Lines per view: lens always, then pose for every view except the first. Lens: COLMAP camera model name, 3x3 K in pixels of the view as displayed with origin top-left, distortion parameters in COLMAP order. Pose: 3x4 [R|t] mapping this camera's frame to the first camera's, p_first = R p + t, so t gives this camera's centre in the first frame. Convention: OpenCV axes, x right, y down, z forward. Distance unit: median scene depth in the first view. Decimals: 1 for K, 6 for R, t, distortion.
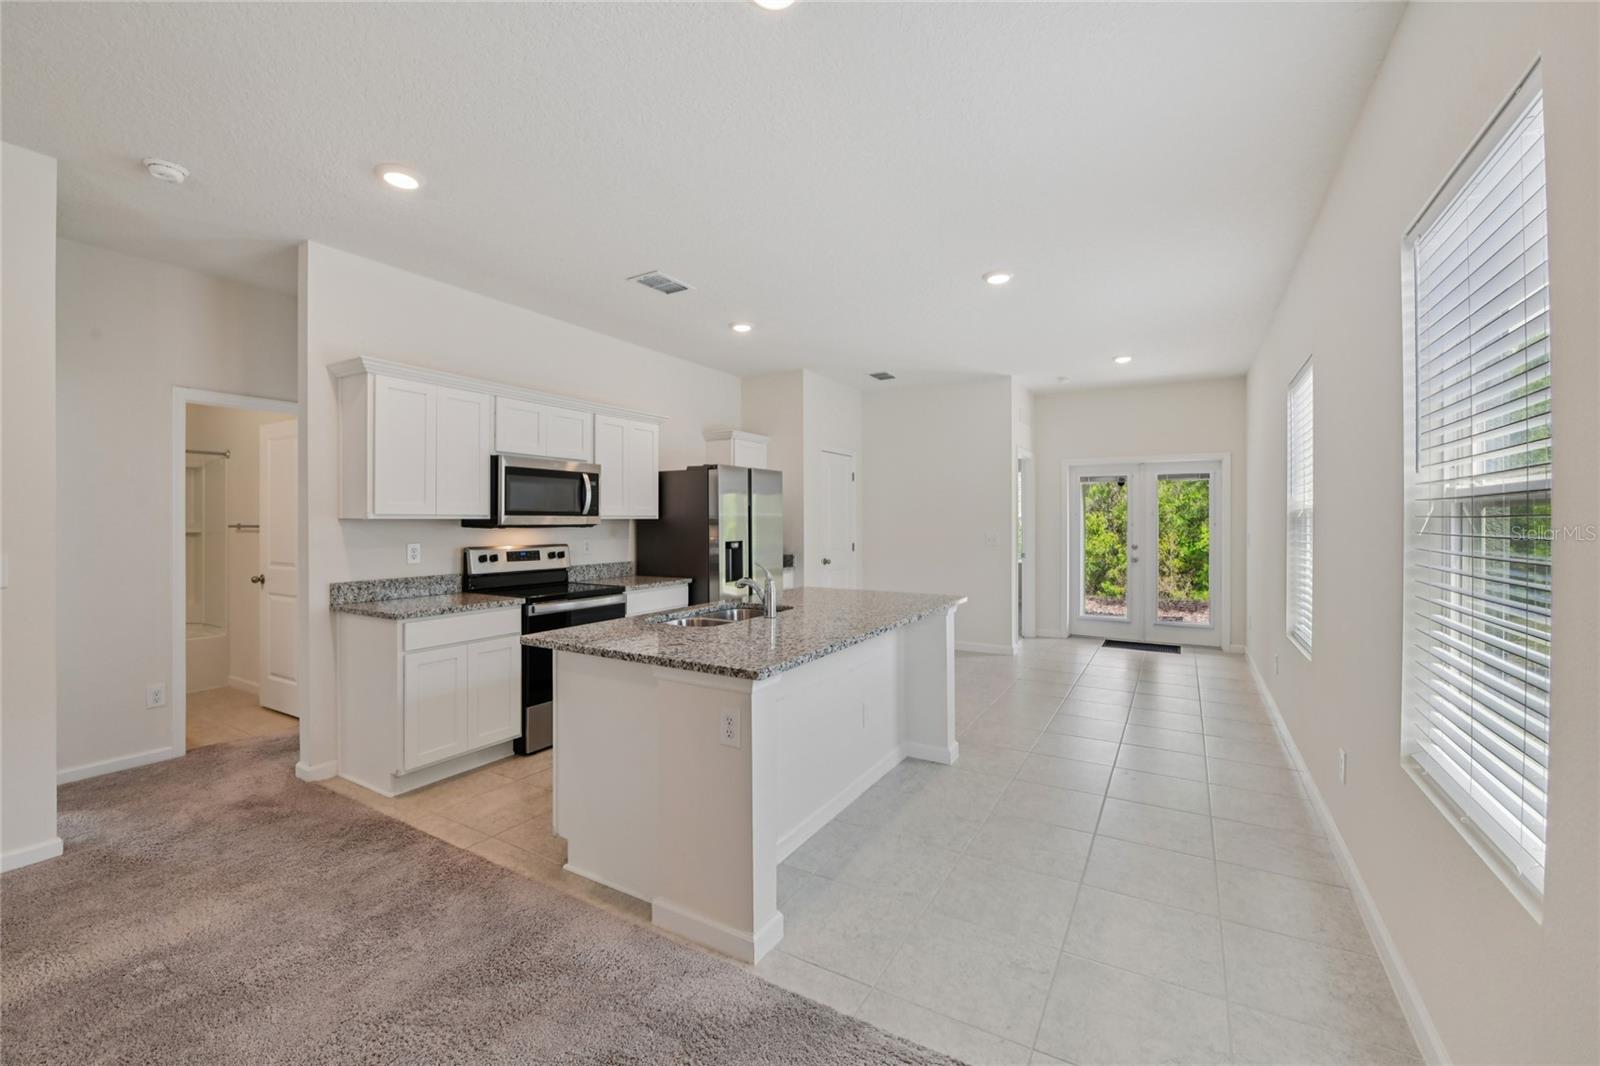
lens RADIAL K [[648.7, 0, 800.2], [0, 648.7, 521.3], [0, 0, 1]] dist [-0.014709, -0.000149]
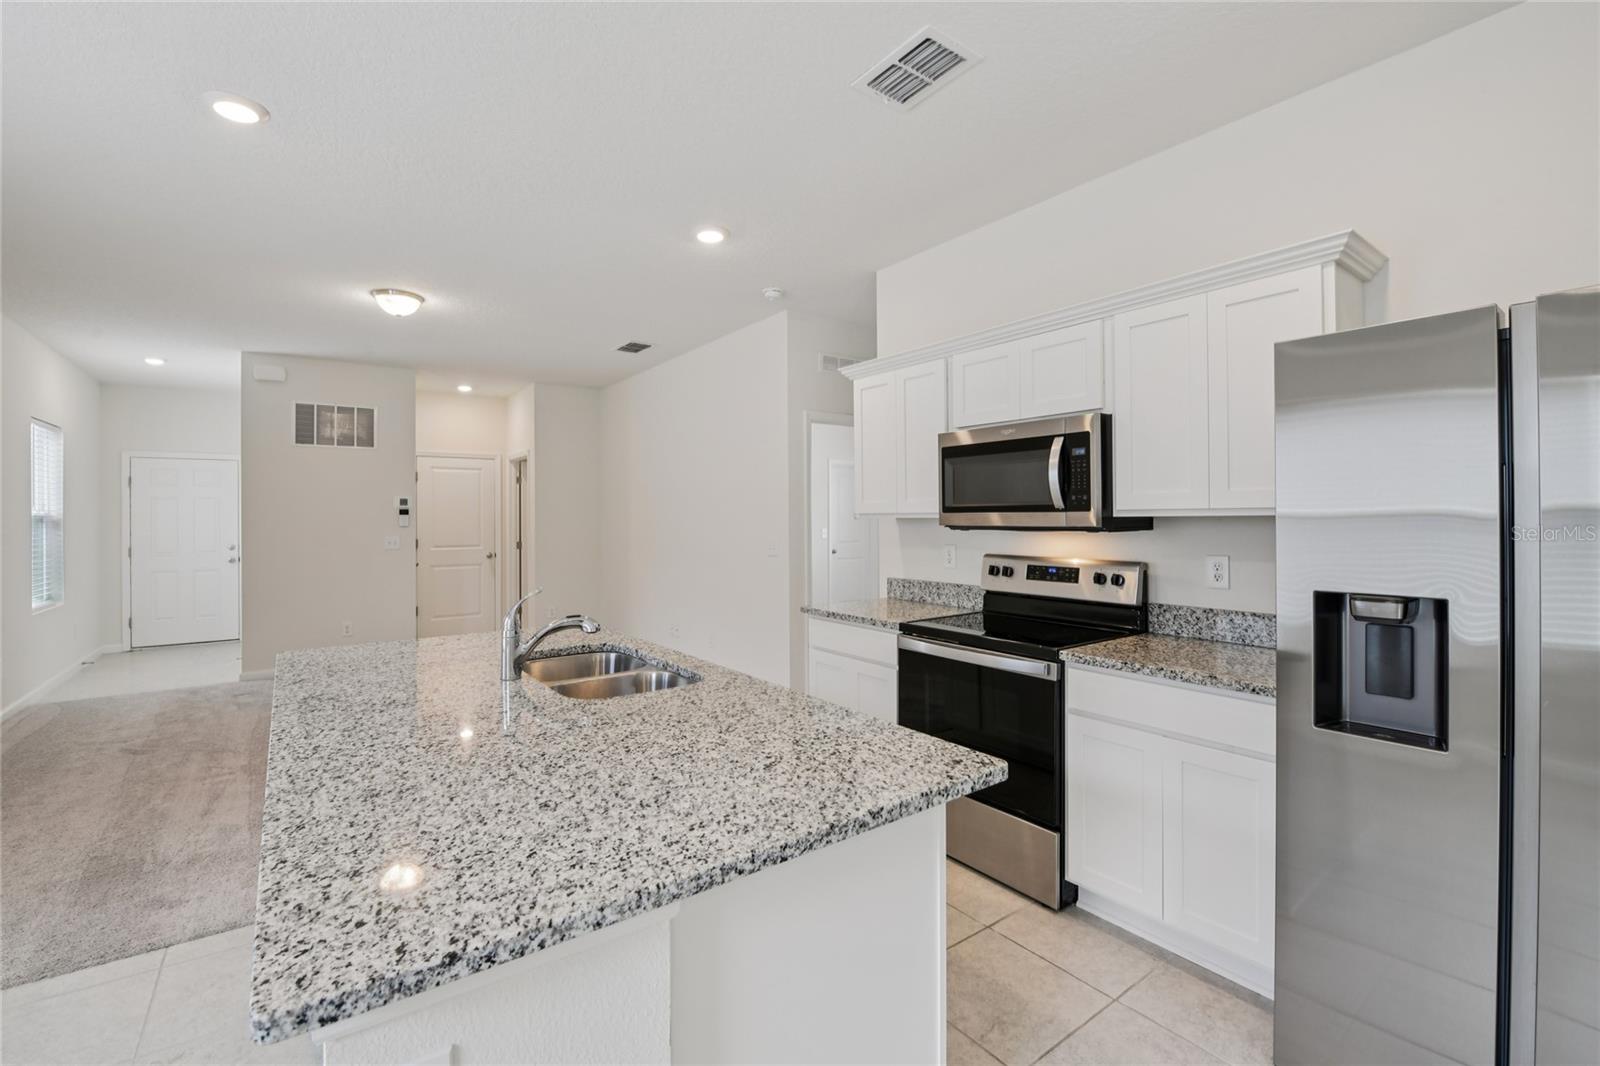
lens RADIAL K [[696.0, 0, 799.6], [0, 696.0, 517.8], [0, 0, 1]] dist [-0.016510, -0.000068]
pose [[-0.396643, 0.002052, -0.917971, 0.275835], [0.002908, 0.999995, 0.000979, -0.003769], [0.917968, -0.002281, -0.396647, 0.918414]]
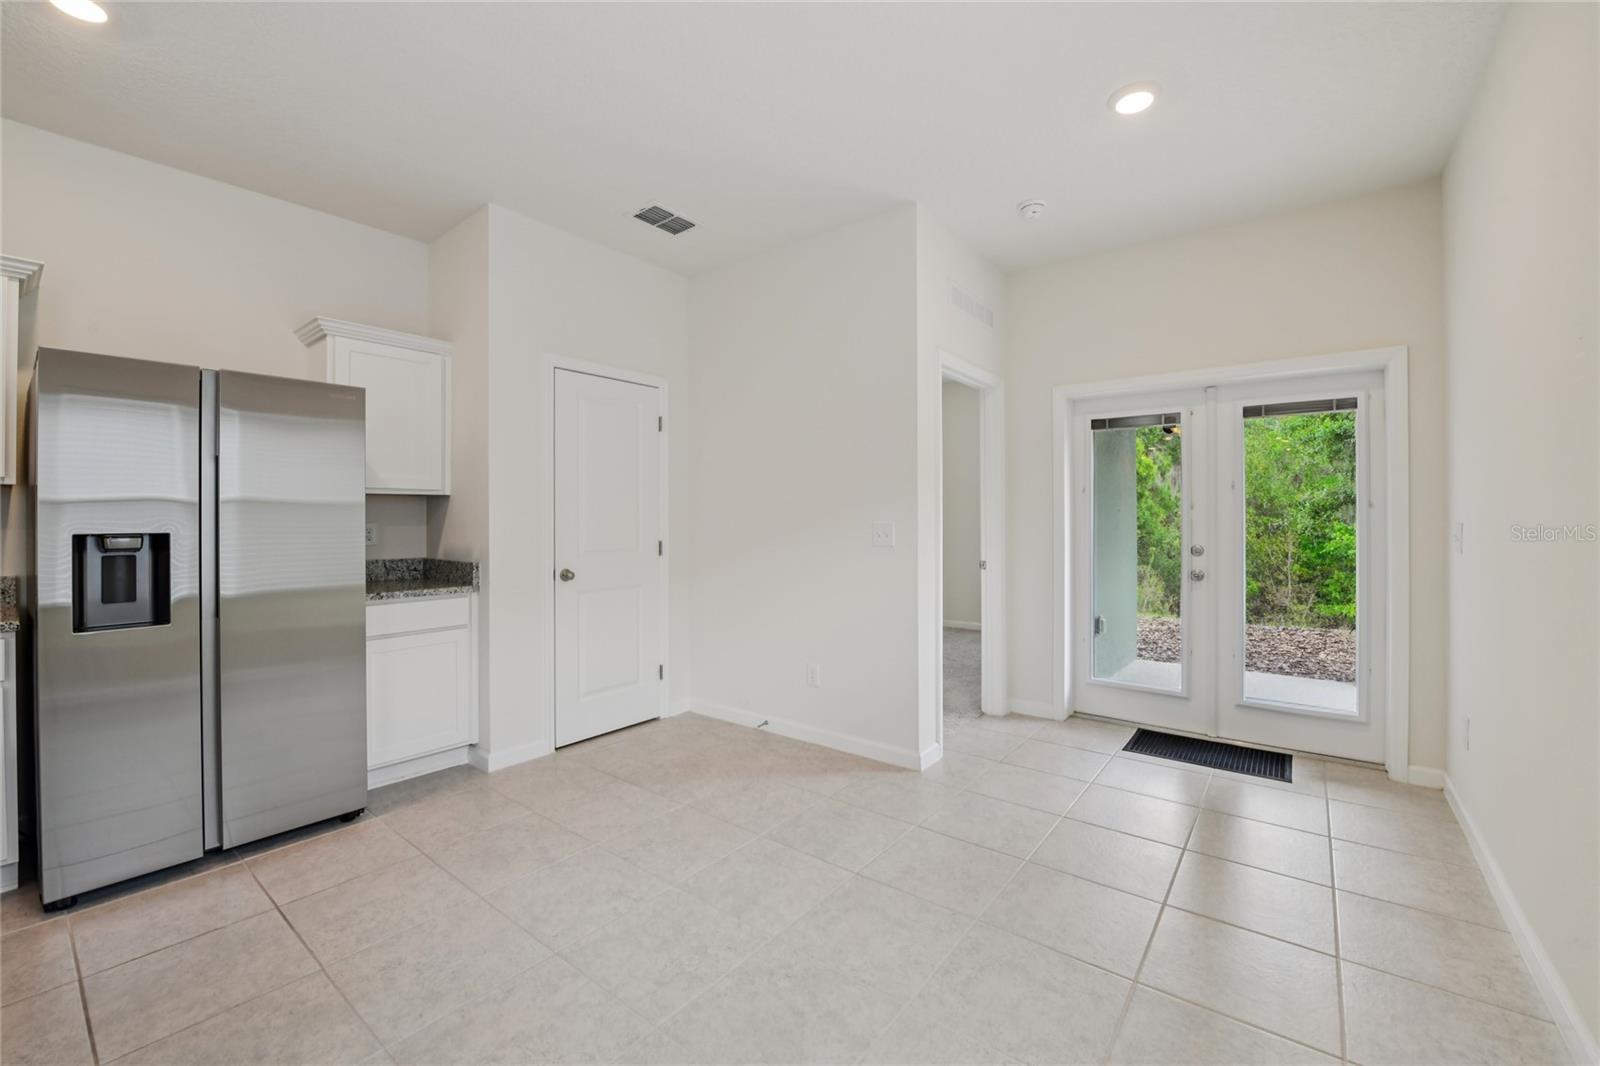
lens RADIAL K [[654.0, 0, 797.0], [0, 654.0, 512.2], [0, 0, 1]] dist [-0.024288, -0.000128]
pose [[0.991149, -0.003282, -0.132712, 0.403012], [0.001503, 0.999908, -0.013501, 0.023656], [0.132744, 0.013182, 0.991063, 0.666023]]
